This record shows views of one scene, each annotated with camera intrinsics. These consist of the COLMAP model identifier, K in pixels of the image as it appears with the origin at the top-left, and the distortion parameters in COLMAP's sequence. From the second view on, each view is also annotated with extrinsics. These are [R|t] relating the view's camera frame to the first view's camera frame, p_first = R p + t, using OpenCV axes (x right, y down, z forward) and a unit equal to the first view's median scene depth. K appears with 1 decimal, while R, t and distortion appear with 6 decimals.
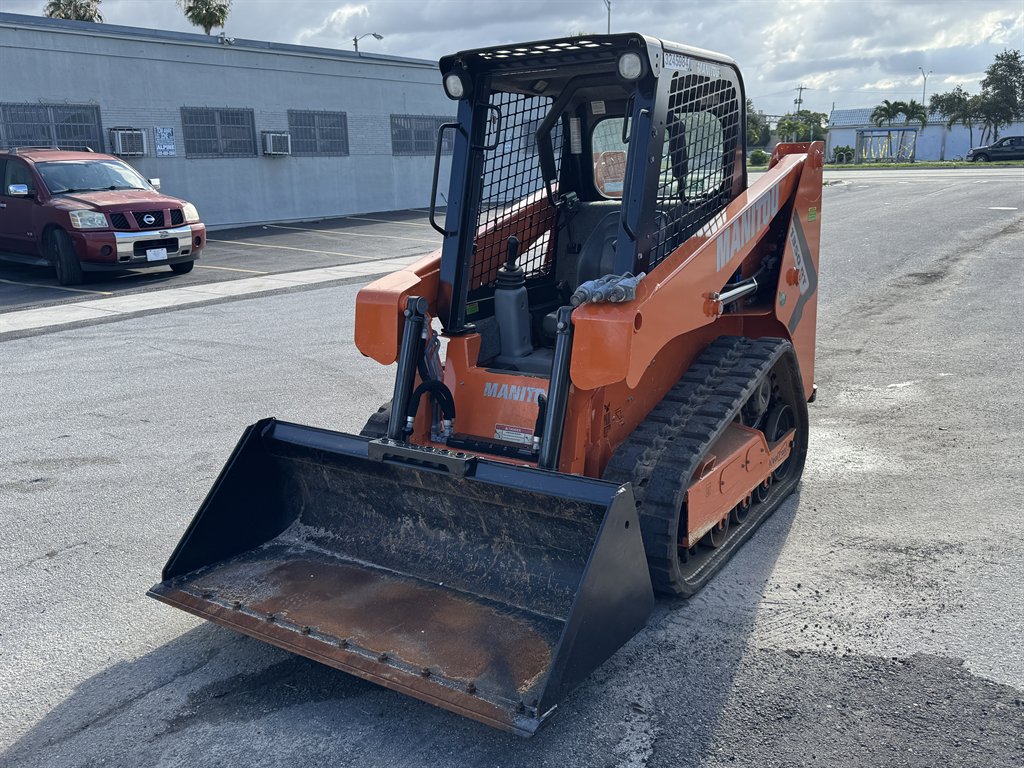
lens RADIAL K [[898.0, 0, 511.9], [0, 898.0, 380.5], [0, 0, 1]] dist [0.059592, -0.097725]
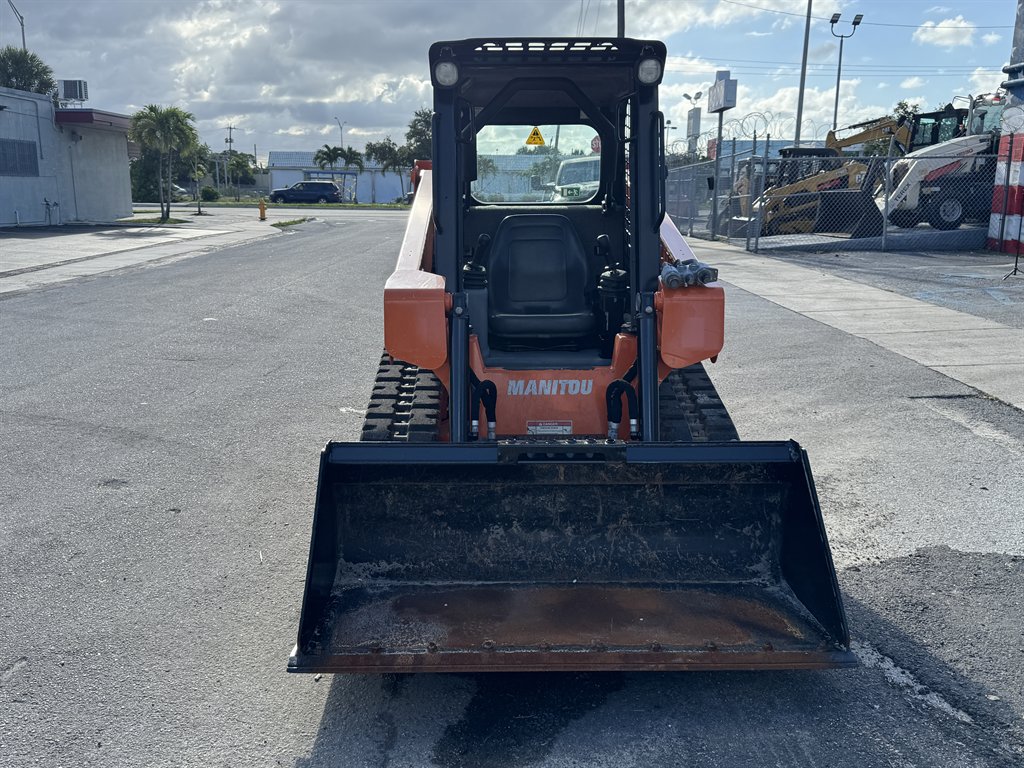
lens RADIAL K [[897.9, 0, 512.0], [0, 897.9, 384.0], [0, 0, 1]] dist [0.094448, -0.201712]
pose [[0.822713, -0.085813, 0.561943, -0.592086], [0.107298, 0.994213, -0.005266, 0.011346], [-0.558239, 0.064627, 0.827159, 0.198995]]
